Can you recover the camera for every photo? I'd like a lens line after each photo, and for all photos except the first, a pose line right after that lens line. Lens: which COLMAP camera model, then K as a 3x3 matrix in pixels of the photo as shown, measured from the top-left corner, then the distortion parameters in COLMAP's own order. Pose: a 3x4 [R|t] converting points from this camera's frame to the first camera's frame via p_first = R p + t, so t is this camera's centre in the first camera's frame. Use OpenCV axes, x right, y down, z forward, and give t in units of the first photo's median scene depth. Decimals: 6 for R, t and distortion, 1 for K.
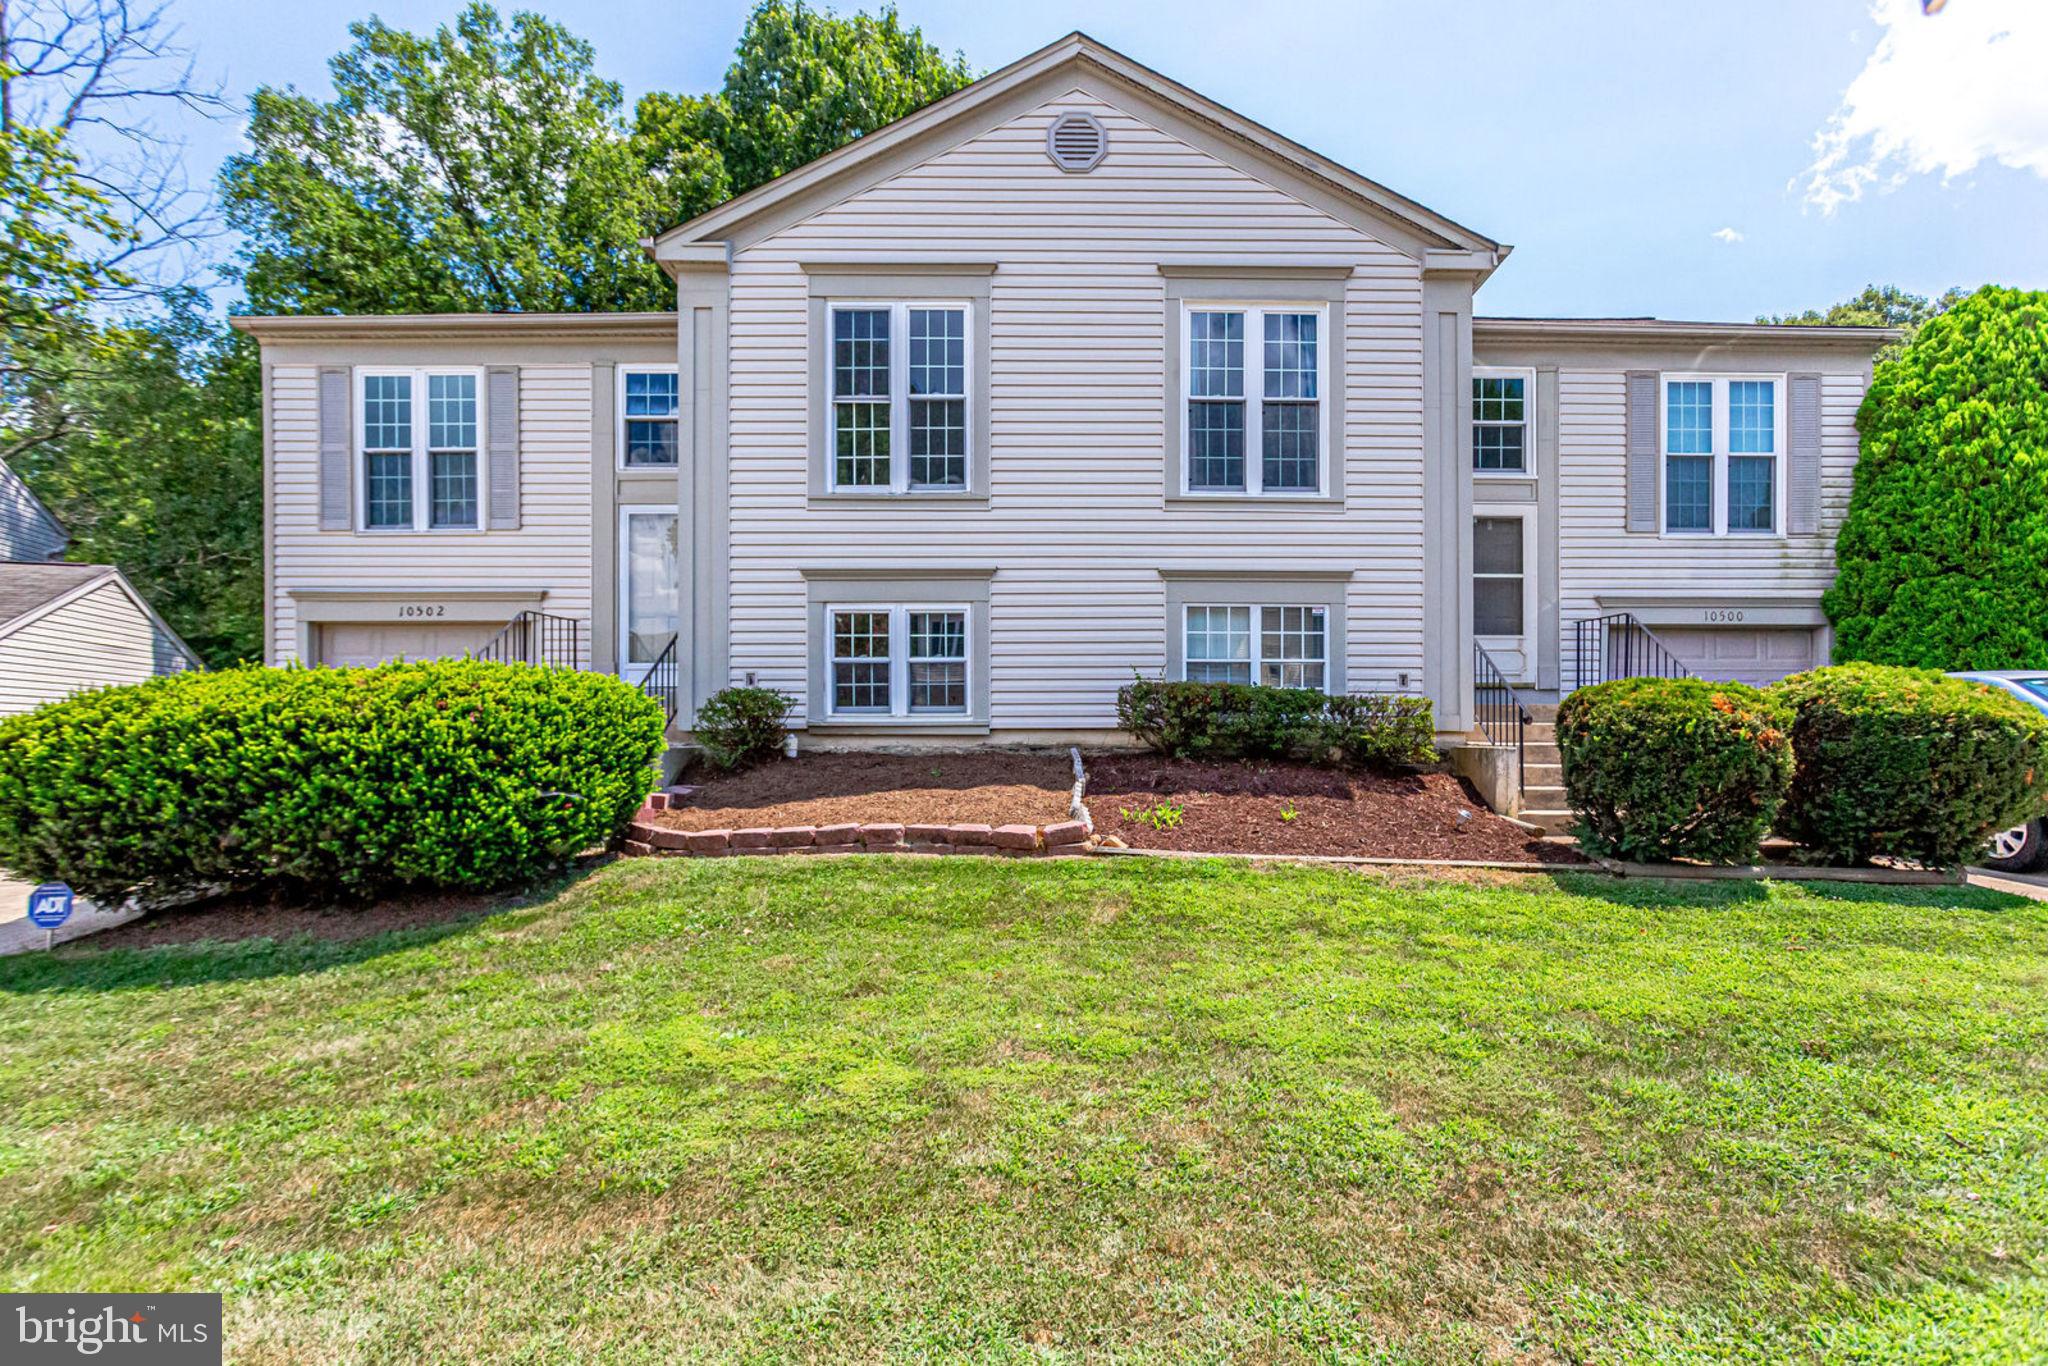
lens RADIAL K [[1008.6, 0, 1095.3], [0, 1008.6, 718.4], [0, 0, 1]] dist [0.001433, 0.001163]
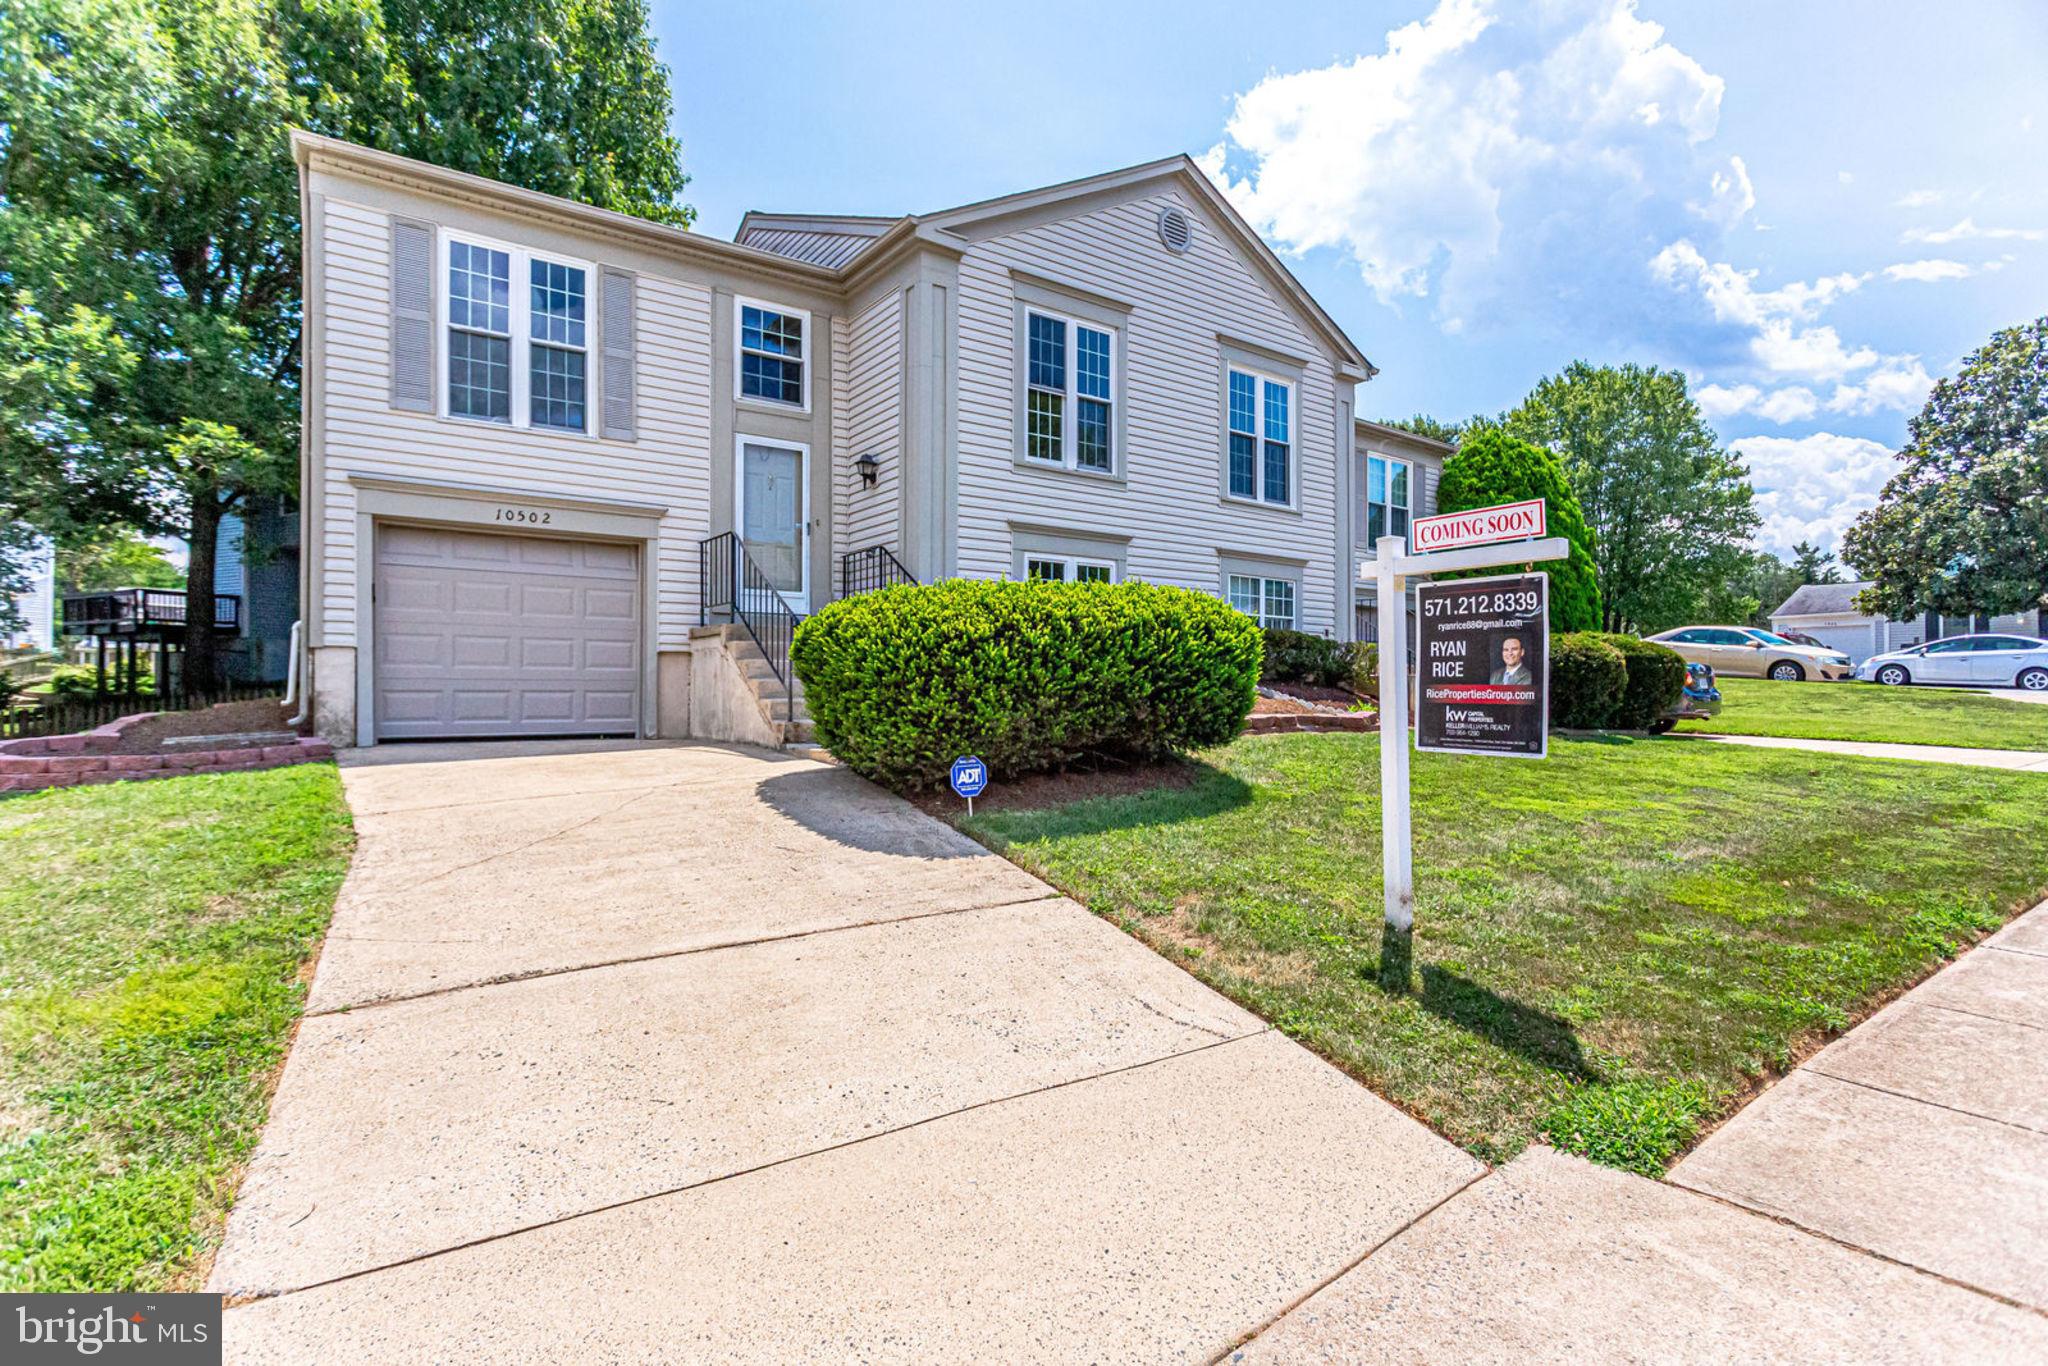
lens RADIAL K [[970.1, 0, 1027.5], [0, 970.1, 671.6], [0, 0, 1]] dist [-0.000094, 0.001199]
pose [[0.823302, 0.016243, 0.567372, -0.923348], [-0.010921, 0.999859, -0.012776, 0.045746], [-0.567499, 0.004322, 0.823363, 0.033275]]
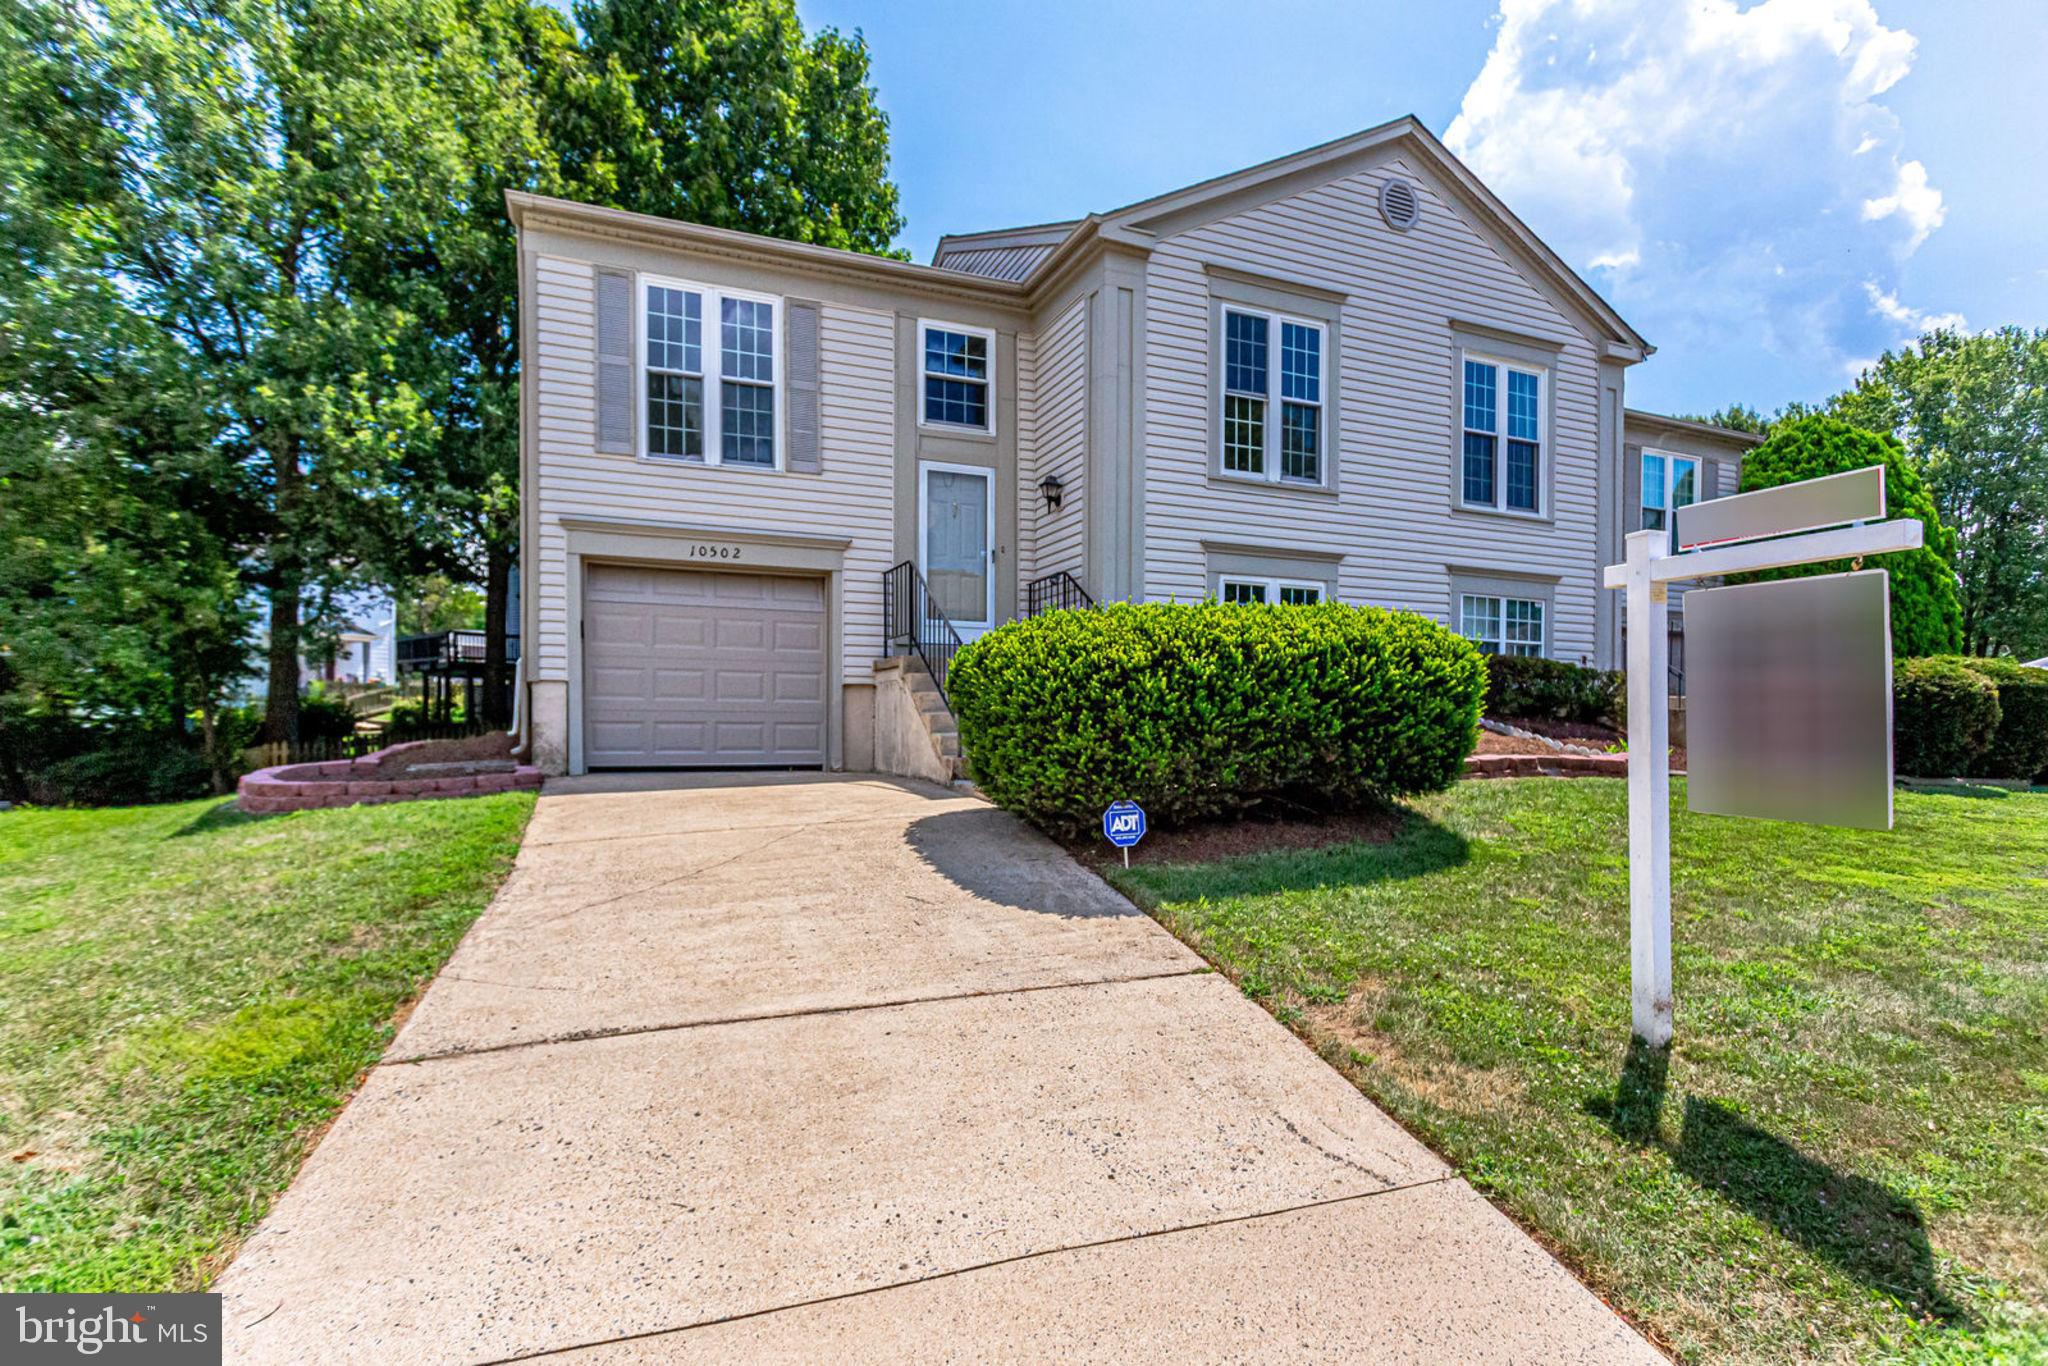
lens RADIAL K [[979.0, 0, 1037.2], [0, 979.0, 721.3], [0, 0, 1]] dist [0.001032, 0.000459]
pose [[0.927035, 0.010158, 0.374837, -0.855766], [-0.014304, 0.999863, 0.008282, 0.042990], [-0.374701, -0.013039, 0.927054, 0.068438]]
